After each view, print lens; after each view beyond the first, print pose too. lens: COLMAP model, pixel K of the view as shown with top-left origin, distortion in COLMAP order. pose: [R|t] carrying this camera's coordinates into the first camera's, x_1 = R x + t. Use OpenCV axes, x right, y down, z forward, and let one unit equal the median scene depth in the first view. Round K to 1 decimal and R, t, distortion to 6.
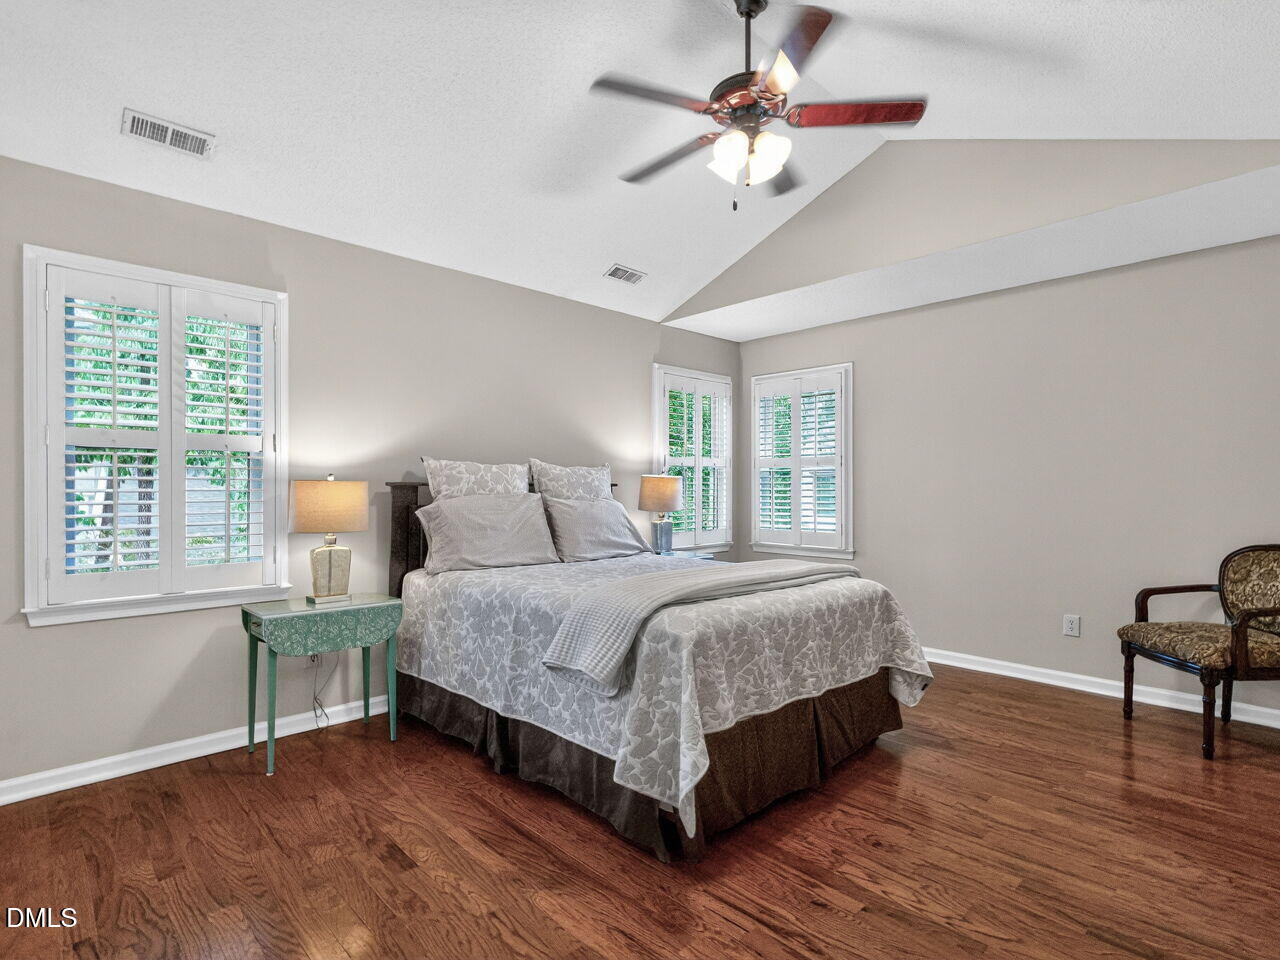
lens RADIAL K [[629.4, 0, 640.0], [0, 629.4, 480.0], [0, 0, 1]] dist [-0.001591, -0.000715]
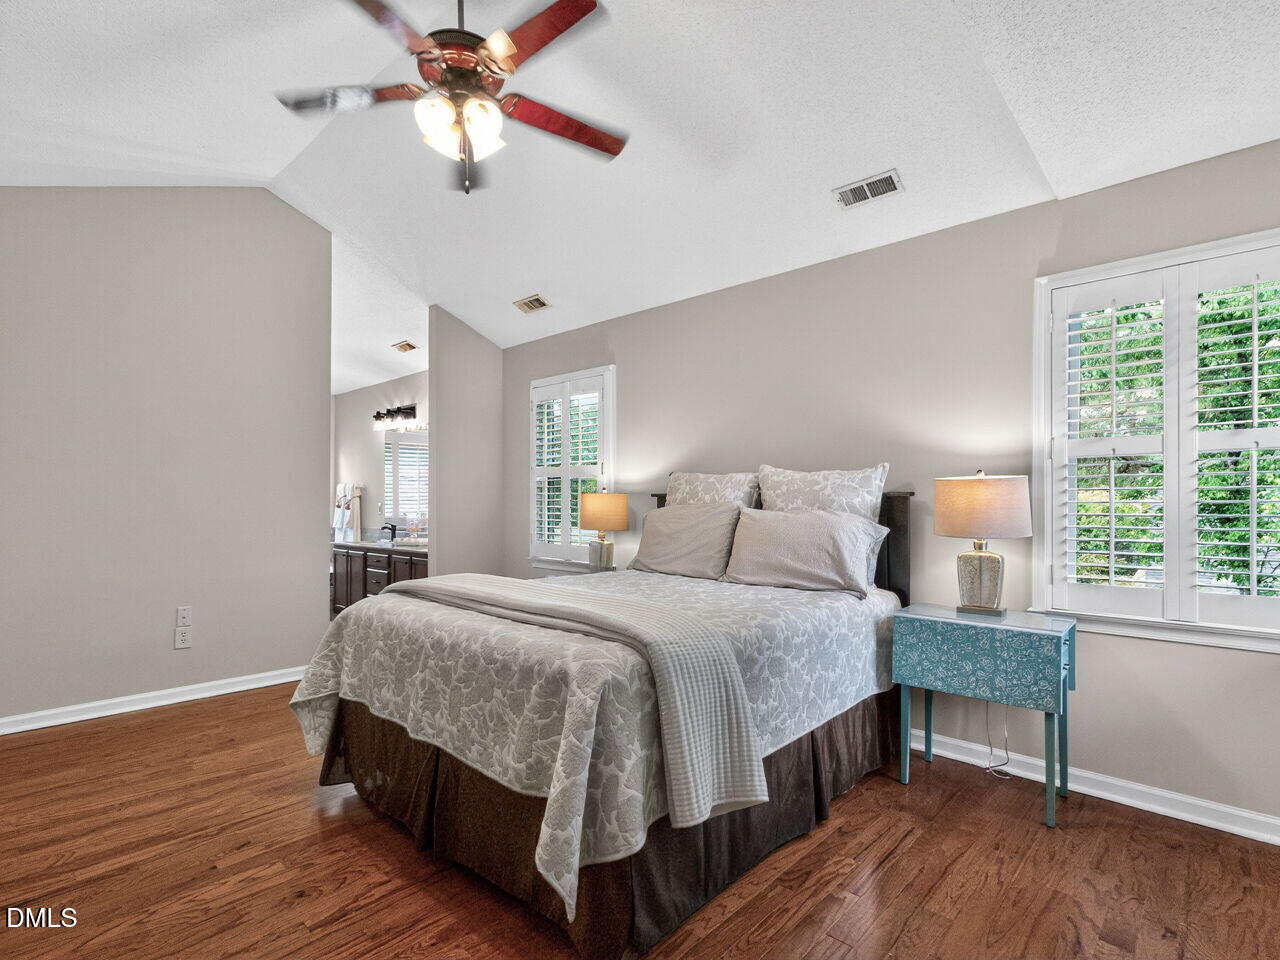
lens RADIAL K [[622.9, 0, 643.2], [0, 622.9, 498.3], [0, 0, 1]] dist [0.011216, 0.000071]
pose [[0.096925, -0.009203, -0.995249, 1.049982], [0.005793, 0.999946, -0.008683, 0.029593], [0.995275, -0.004924, 0.096973, 1.122335]]
